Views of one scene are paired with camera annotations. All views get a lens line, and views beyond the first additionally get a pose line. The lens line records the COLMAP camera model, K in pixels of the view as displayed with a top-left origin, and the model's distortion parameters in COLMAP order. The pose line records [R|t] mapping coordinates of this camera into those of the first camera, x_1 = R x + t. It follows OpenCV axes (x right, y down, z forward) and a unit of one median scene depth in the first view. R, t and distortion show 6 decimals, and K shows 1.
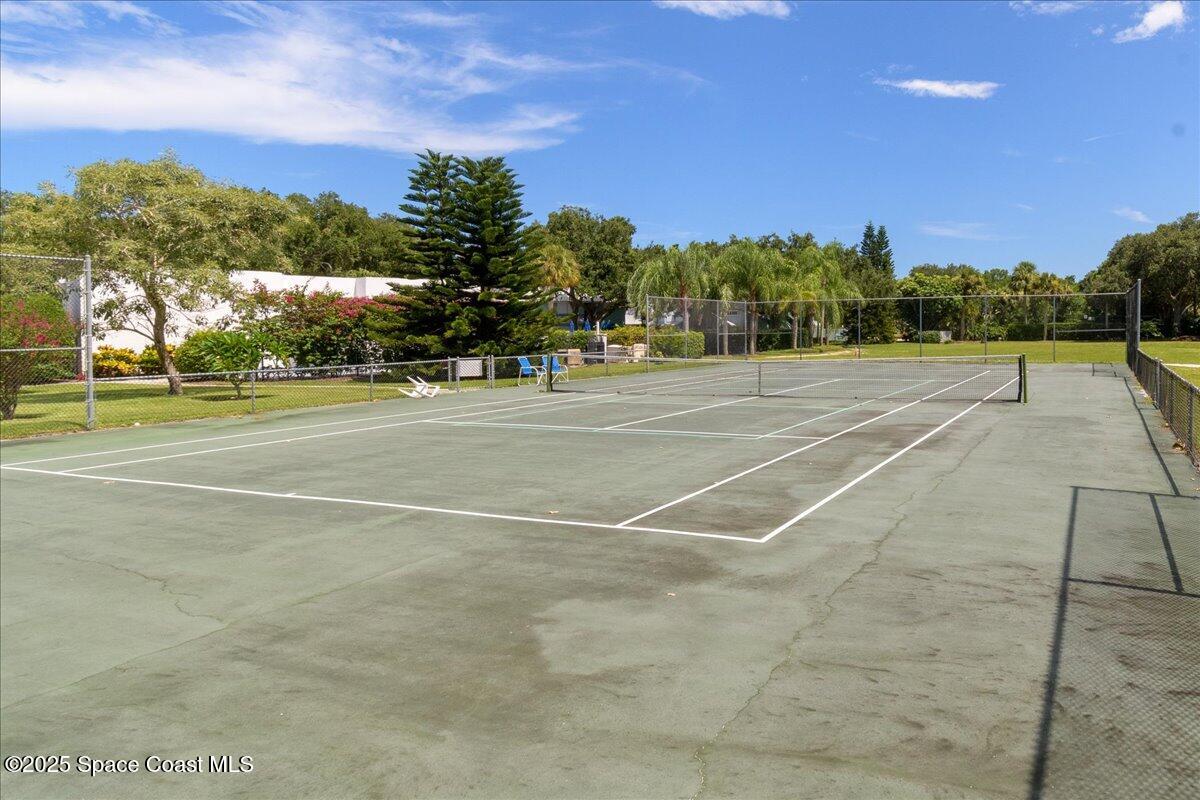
lens RADIAL K [[1083.3, 0, 600.0], [0, 1083.3, 400.0], [0, 0, 1]] dist [0.060550, -0.101068]
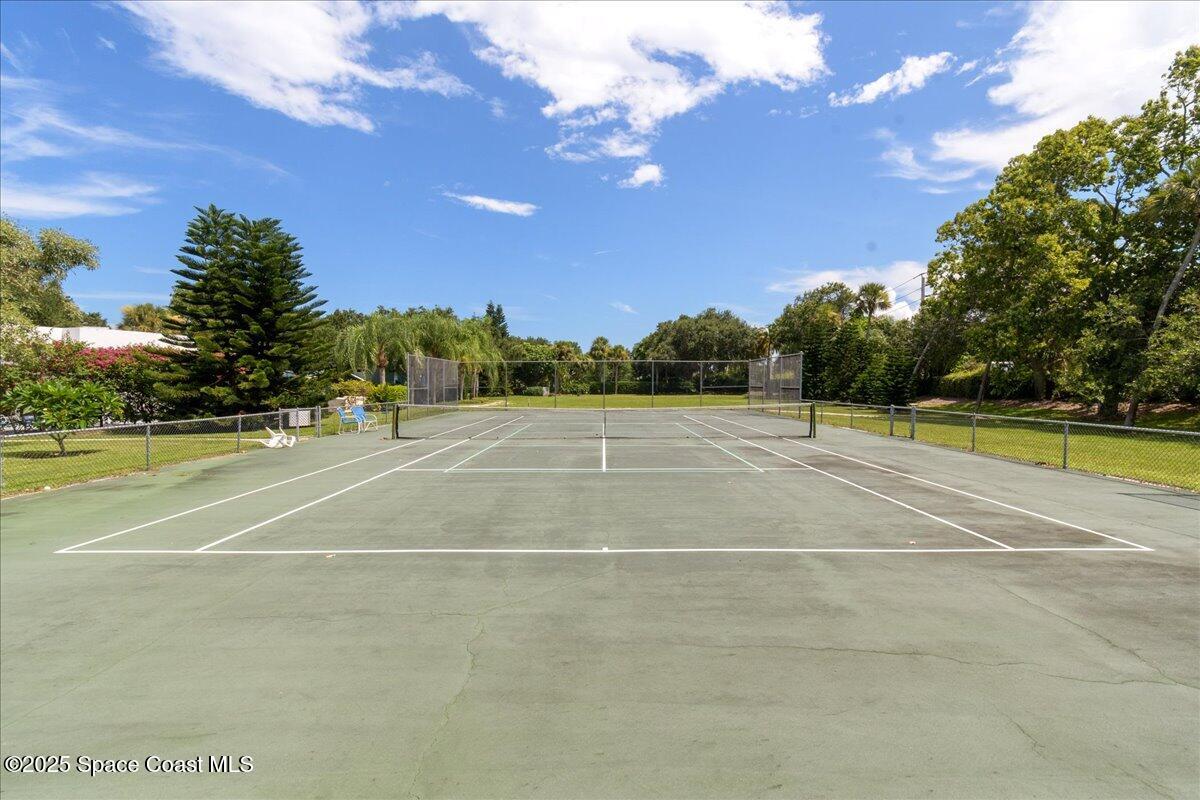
lens RADIAL K [[854.5, 0, 593.5], [0, 854.5, 405.7], [0, 0, 1]] dist [0.008896, -0.008412]
pose [[0.848215, -0.007497, 0.529599, -0.142720], [0.030651, 0.998919, -0.034952, -0.001836], [-0.528764, 0.045879, 0.847528, 0.070406]]
